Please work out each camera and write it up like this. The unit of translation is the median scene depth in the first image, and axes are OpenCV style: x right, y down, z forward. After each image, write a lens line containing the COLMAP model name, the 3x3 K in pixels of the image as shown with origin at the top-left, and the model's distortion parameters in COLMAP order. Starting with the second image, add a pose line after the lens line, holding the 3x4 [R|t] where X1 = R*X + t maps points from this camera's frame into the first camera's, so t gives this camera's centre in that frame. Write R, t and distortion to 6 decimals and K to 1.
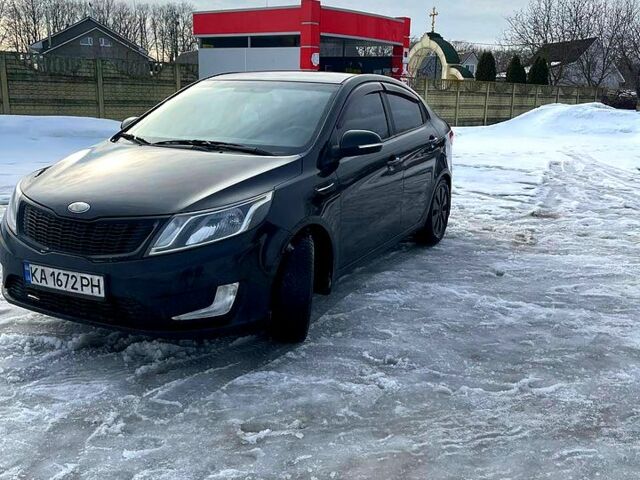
lens RADIAL K [[642.5, 0, 318.4], [0, 642.5, 240.0], [0, 0, 1]] dist [0.032300, 0.000000]
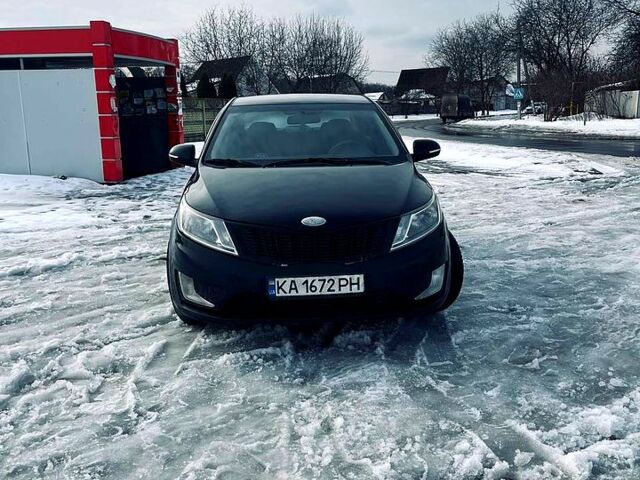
lens RADIAL K [[642.5, 0, 321.4], [0, 642.5, 239.0], [0, 0, 1]] dist [0.032300, 0.000000]
pose [[0.871840, -0.140047, 0.469341, -0.908697], [0.152048, 0.988295, 0.012457, -0.031127], [-0.465592, 0.060501, 0.882929, 0.005167]]
